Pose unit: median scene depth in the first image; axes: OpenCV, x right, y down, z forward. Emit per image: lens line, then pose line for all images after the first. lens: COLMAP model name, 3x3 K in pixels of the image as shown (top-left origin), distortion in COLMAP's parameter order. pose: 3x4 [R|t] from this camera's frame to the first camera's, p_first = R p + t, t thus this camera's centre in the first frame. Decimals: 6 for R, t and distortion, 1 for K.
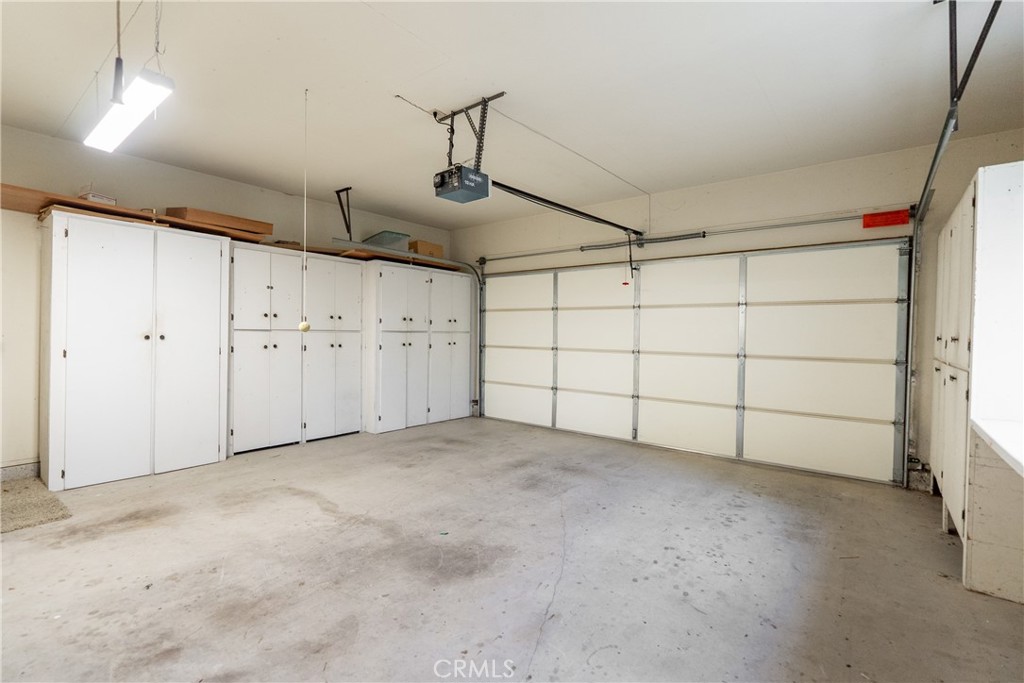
lens RADIAL K [[460.4, 0, 511.9], [0, 460.4, 339.3], [0, 0, 1]] dist [-0.007731, 0.002019]
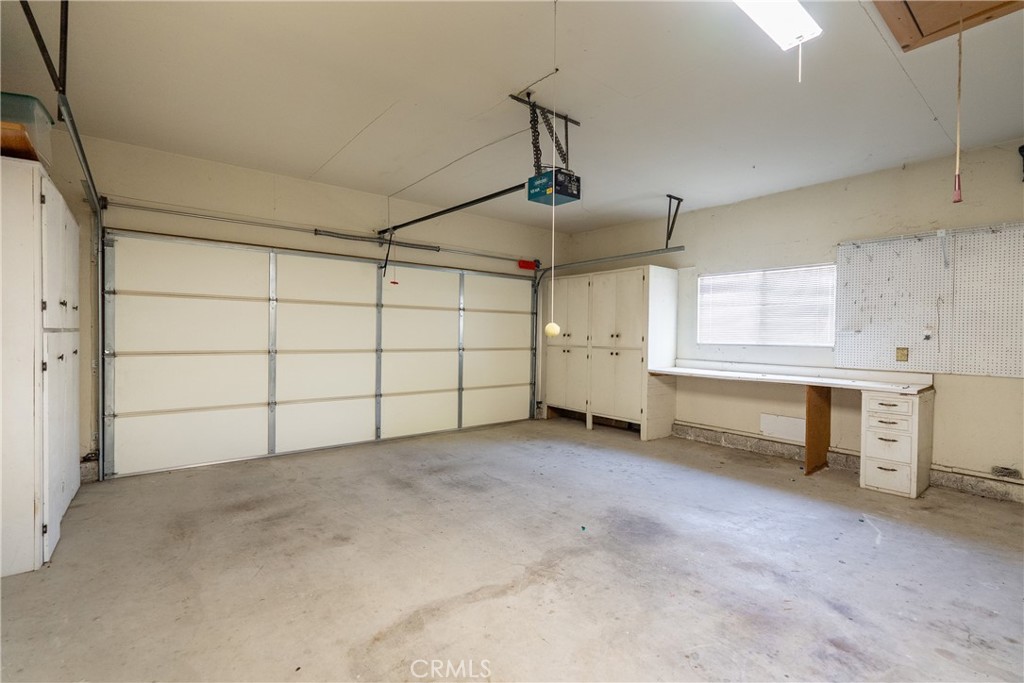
lens RADIAL K [[460.4, 0, 511.7], [0, 460.4, 339.6], [0, 0, 1]] dist [-0.007731, 0.002019]
pose [[0.222480, -0.021662, 0.974697, -0.877916], [0.005955, 0.999765, 0.020860, -0.021451], [-0.974919, 0.001163, 0.222557, 0.681783]]
